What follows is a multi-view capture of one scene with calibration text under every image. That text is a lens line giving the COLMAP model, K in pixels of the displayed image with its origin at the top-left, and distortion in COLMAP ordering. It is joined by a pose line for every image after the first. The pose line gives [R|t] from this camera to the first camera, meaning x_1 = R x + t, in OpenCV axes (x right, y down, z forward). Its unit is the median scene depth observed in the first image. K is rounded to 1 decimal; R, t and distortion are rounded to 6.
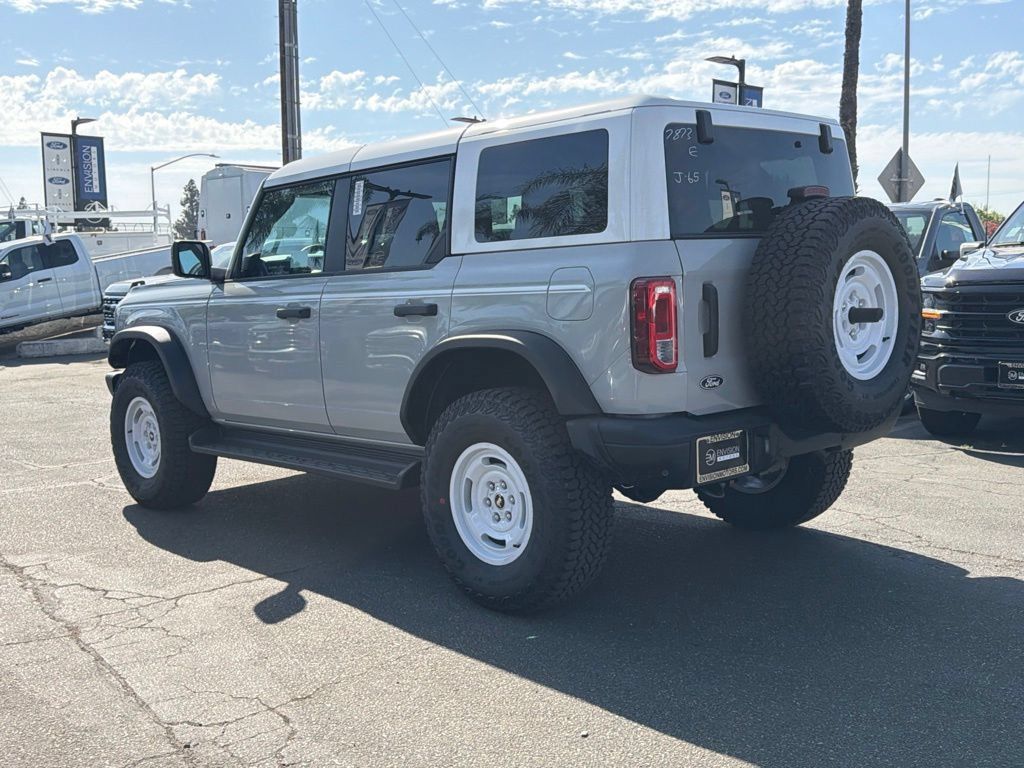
lens RADIAL K [[1081.6, 0, 504.3], [0, 1081.6, 386.9], [0, 0, 1]] dist [0.043934, 0.000000]
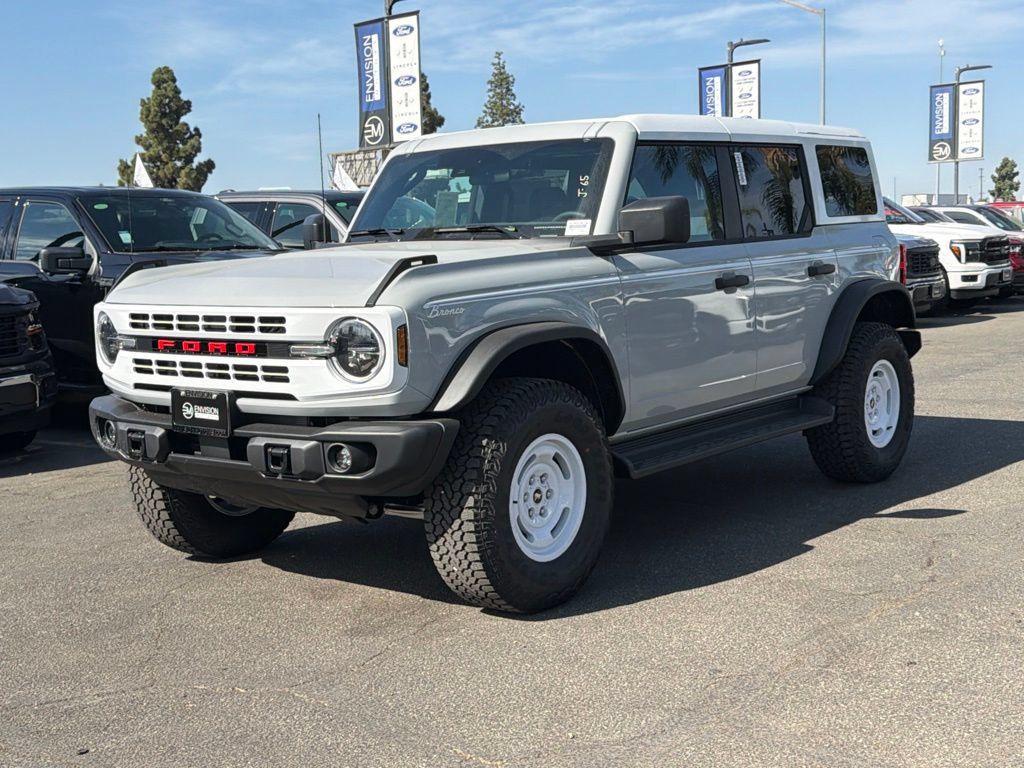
lens RADIAL K [[1340.1, 0, 496.3], [0, 1340.1, 393.1], [0, 0, 1]] dist [0.123101, 0.000000]
pose [[-0.128816, -0.074593, 0.988859, -1.612250], [0.140780, 0.985692, 0.092693, -0.132393], [-0.981625, 0.151152, -0.116472, 1.626138]]
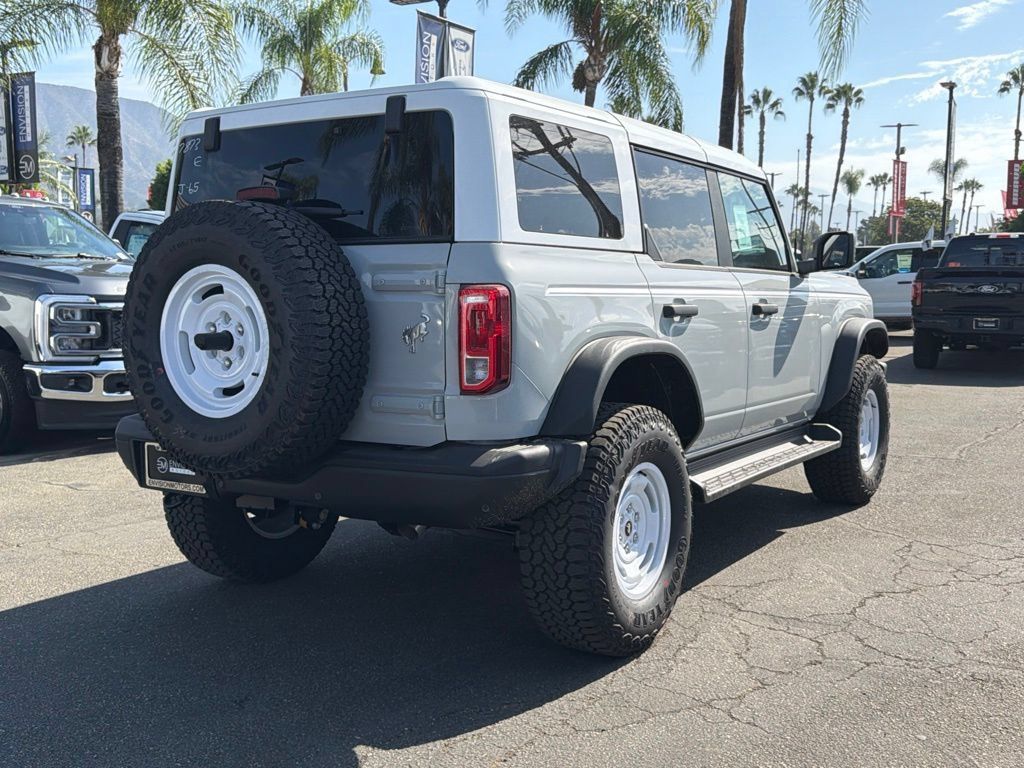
lens RADIAL K [[1081.6, 0, 509.5], [0, 1081.6, 383.1], [0, 0, 1]] dist [0.043934, 0.000000]
pose [[0.255851, 0.123096, -0.958847, 1.107187], [-0.107616, 0.989322, 0.098293, -0.130410], [0.960708, 0.078039, 0.266366, 0.923173]]
